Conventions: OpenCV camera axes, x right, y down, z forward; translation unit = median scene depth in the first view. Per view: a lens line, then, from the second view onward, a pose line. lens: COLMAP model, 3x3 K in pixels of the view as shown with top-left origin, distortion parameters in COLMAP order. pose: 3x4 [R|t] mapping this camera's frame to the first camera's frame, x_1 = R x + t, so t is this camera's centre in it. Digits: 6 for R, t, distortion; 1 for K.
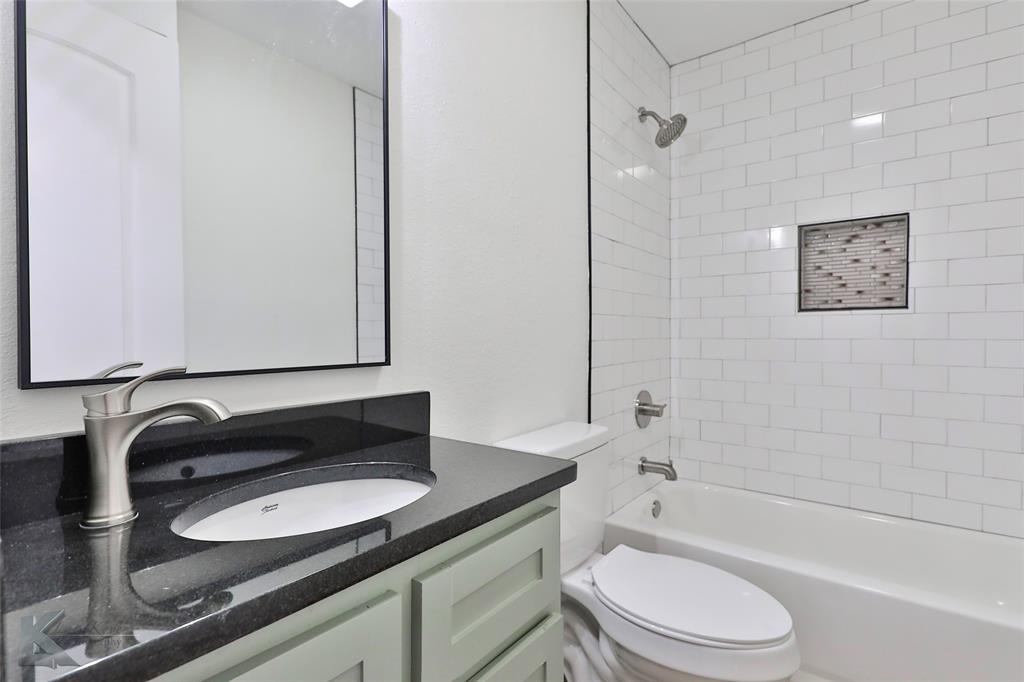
lens RADIAL K [[490.8, 0, 506.6], [0, 490.8, 348.1], [0, 0, 1]] dist [0.023516, -0.010675]
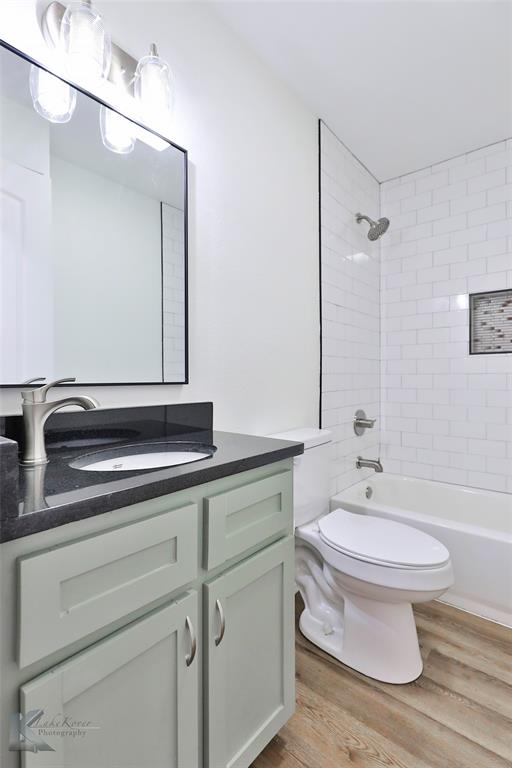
lens RADIAL K [[368.1, 0, 253.5], [0, 368.1, 388.4], [0, 0, 1]] dist [0.023516, -0.010675]
pose [[0.999143, 0.003030, -0.041275, 0.013046], [-0.002984, 0.999995, 0.001184, 0.025836], [0.041279, -0.001060, 0.999147, -0.099632]]
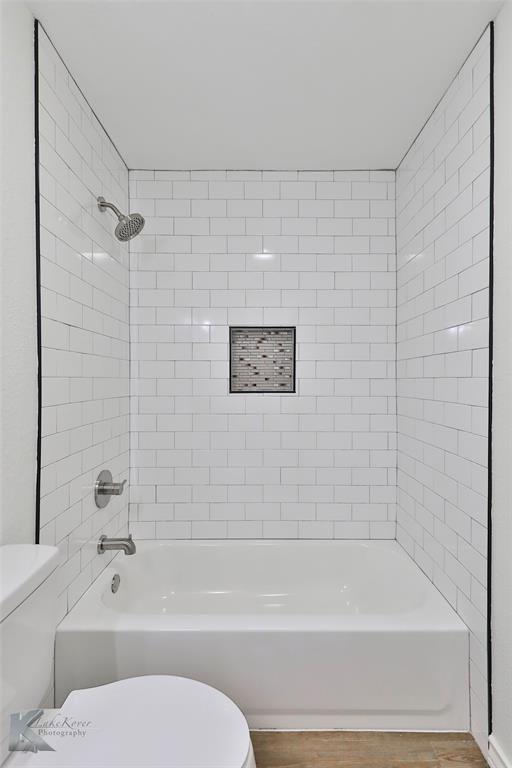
lens RADIAL K [[368.1, 0, 253.1], [0, 368.1, 376.6], [0, 0, 1]] dist [0.023516, -0.010675]
pose [[0.796880, 0.012138, 0.604015, 0.065820], [0.011876, 0.999290, -0.035749, -0.086277], [-0.604020, 0.035660, 0.796171, 0.214230]]
